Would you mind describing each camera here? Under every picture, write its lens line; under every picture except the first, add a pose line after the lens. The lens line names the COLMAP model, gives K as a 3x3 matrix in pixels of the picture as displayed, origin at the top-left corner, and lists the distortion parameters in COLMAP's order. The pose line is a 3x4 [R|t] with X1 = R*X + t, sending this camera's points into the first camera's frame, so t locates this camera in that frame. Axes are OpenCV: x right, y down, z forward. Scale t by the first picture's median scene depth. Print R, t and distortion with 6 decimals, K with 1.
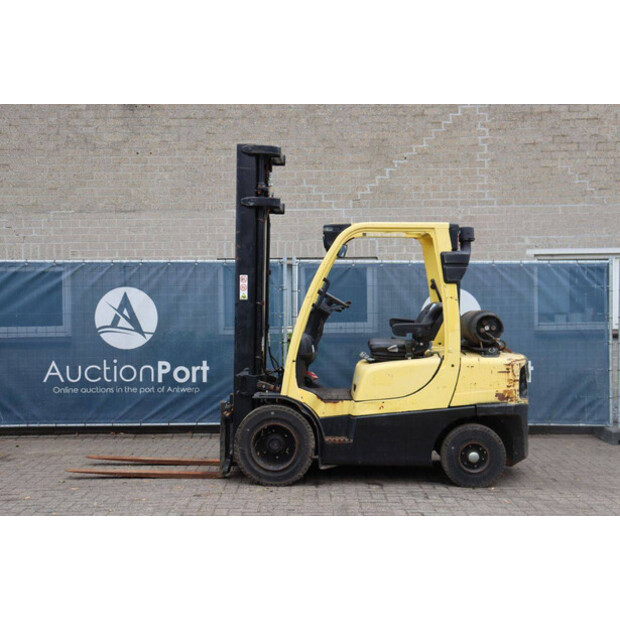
lens RADIAL K [[916.9, 0, 310.4], [0, 916.9, 299.6], [0, 0, 1]] dist [0.093899, 0.000000]
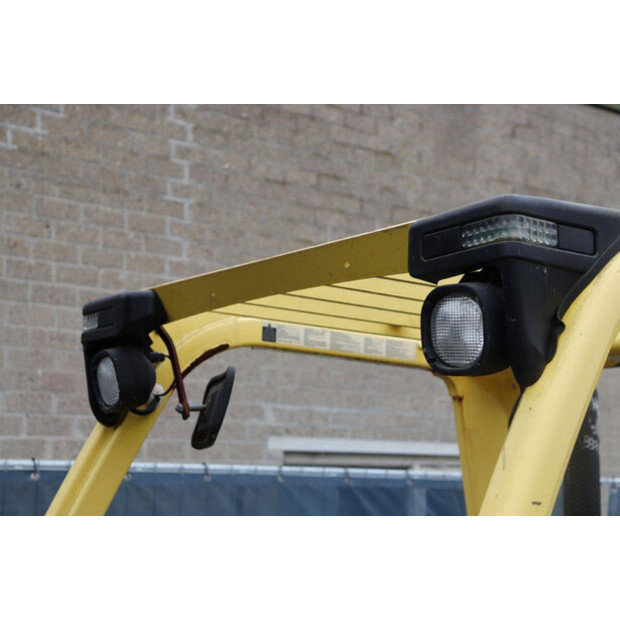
lens RADIAL K [[1178.4, 0, 312.5], [0, 1178.4, 310.5], [0, 0, 1]] dist [0.278854, 0.000000]
pose [[0.774738, 0.105271, 0.623457, -0.084296], [-0.002006, 0.986447, -0.164069, -0.028397], [-0.632279, 0.125860, 0.764449, 0.678150]]
